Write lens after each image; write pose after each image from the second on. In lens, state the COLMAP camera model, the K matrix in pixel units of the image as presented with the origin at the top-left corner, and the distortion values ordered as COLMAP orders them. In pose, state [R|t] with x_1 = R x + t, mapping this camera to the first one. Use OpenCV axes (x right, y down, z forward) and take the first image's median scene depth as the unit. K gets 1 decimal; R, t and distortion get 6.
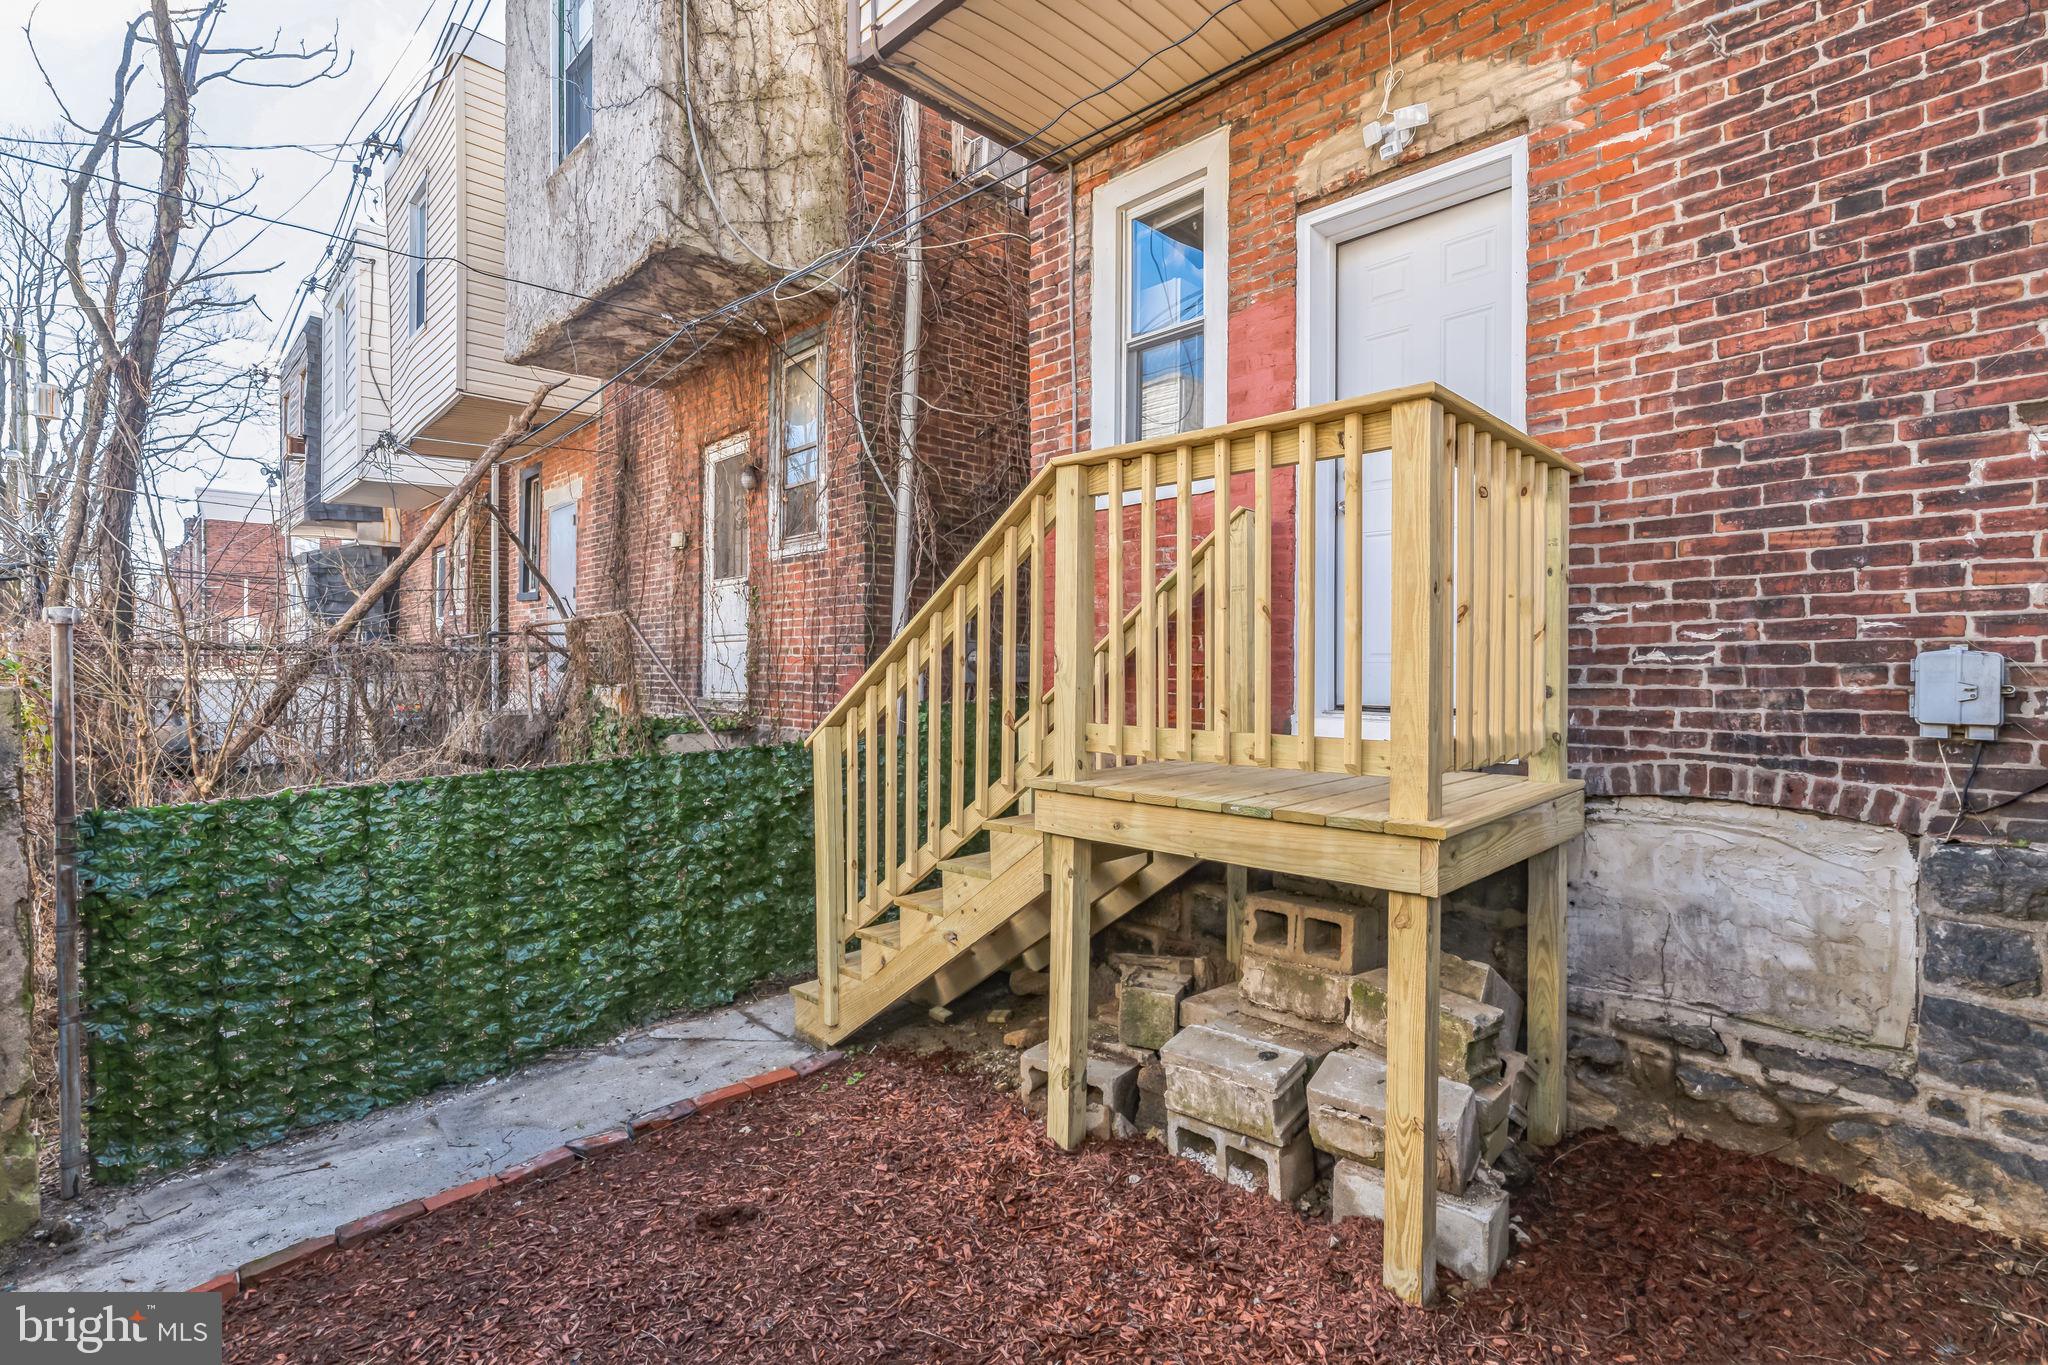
lens RADIAL K [[937.7, 0, 1006.3], [0, 937.7, 671.4], [0, 0, 1]] dist [-0.002155, 0.000537]
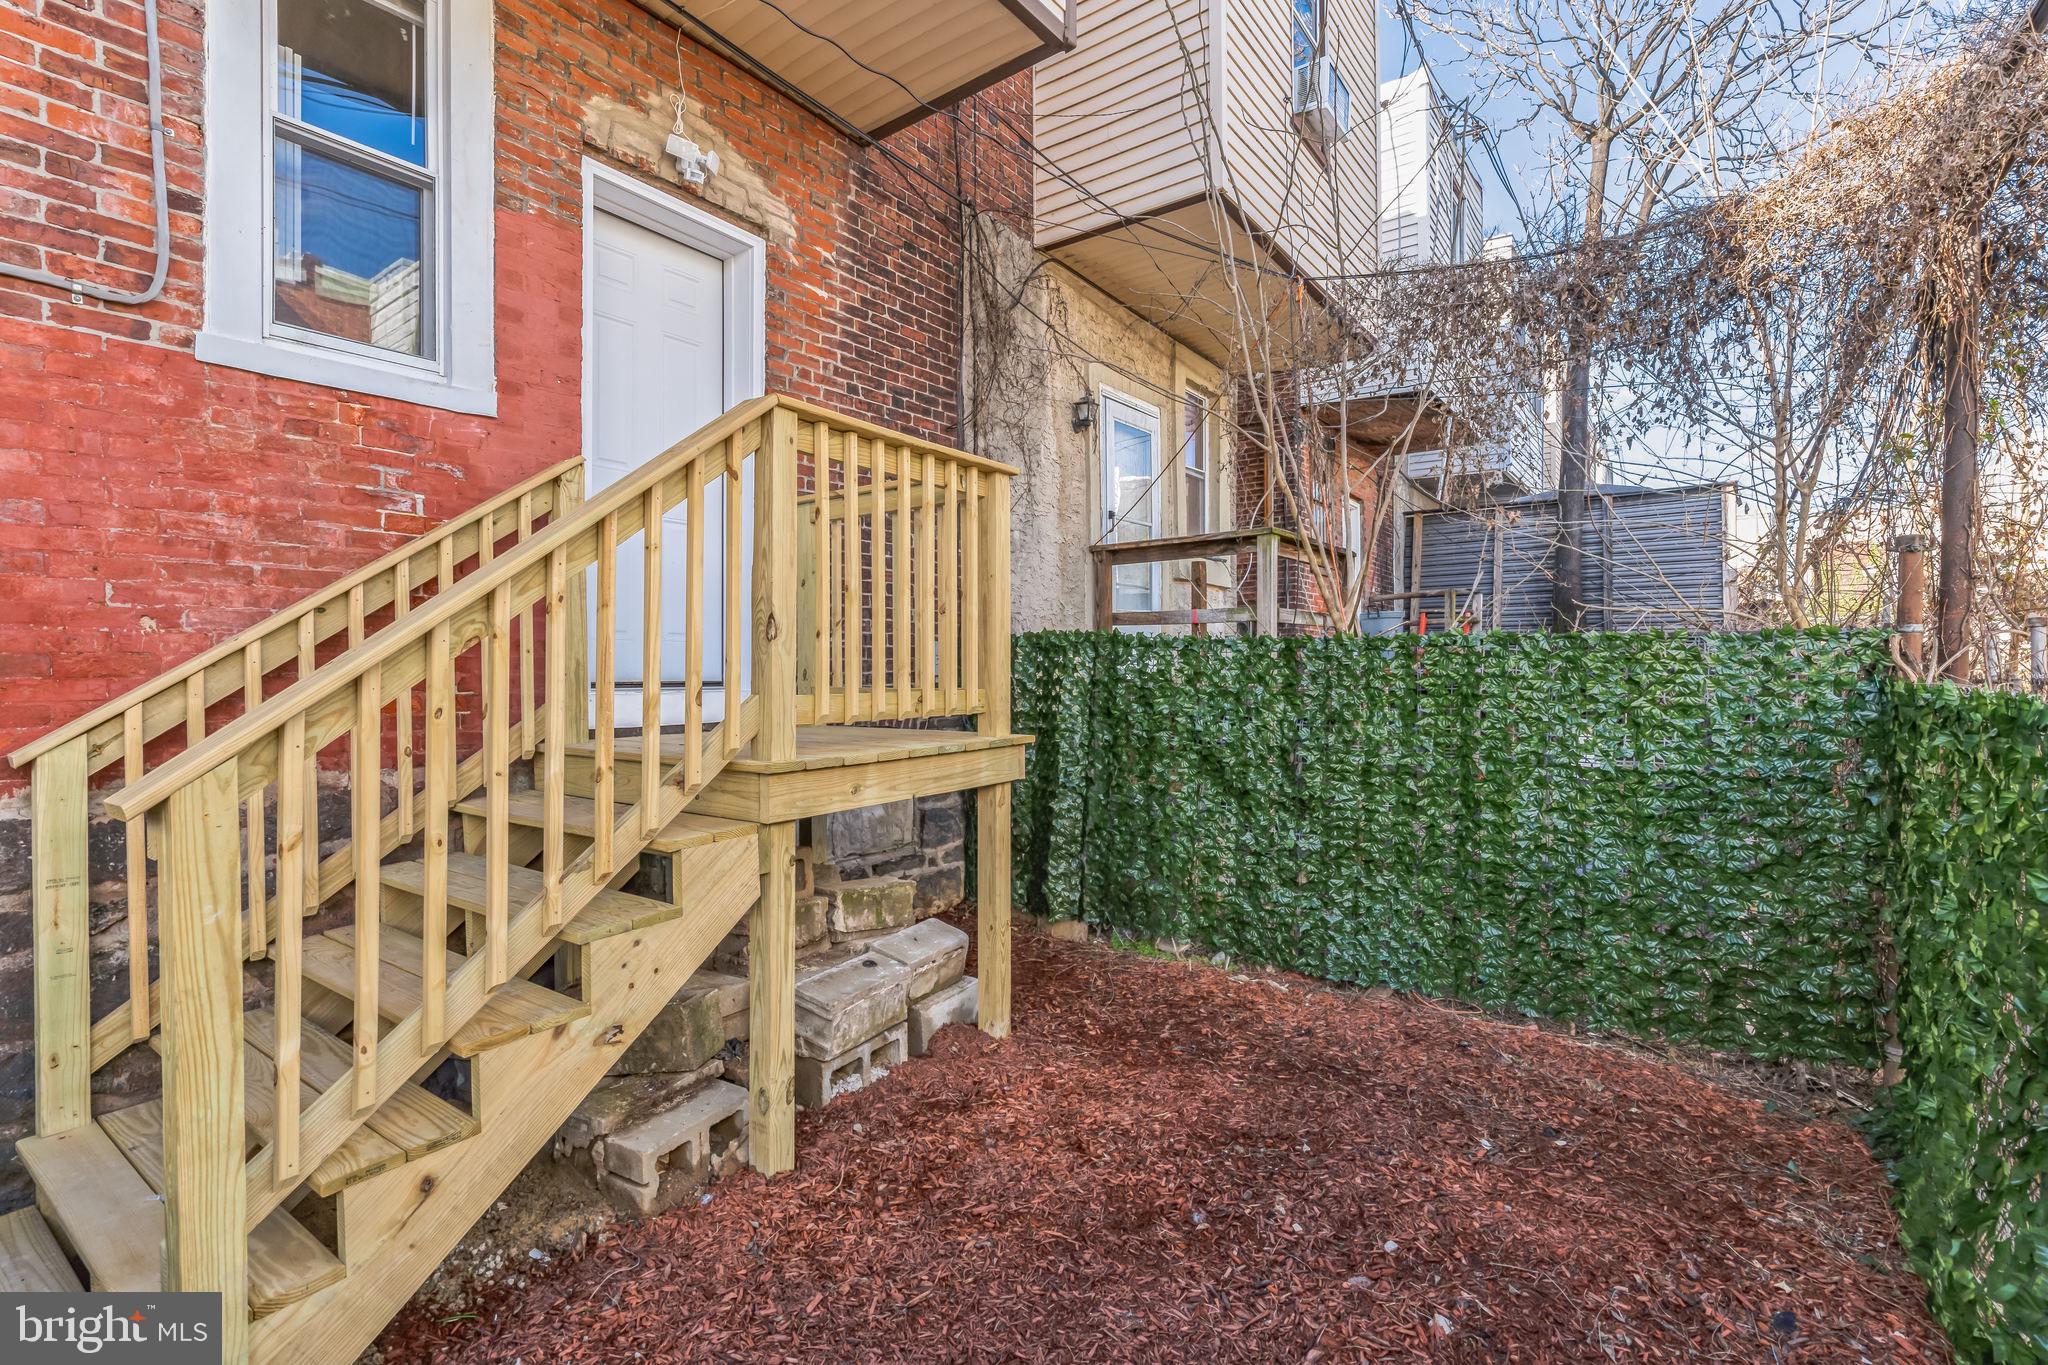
lens RADIAL K [[920.2, 0, 1020.7], [0, 920.2, 671.9], [0, 0, 1]] dist [-0.001410, 0.000686]
pose [[-0.162332, -0.006343, 0.986716, -0.775669], [0.006553, 0.999950, 0.007506, 0.025956], [-0.986714, 0.007684, -0.162283, 0.851511]]
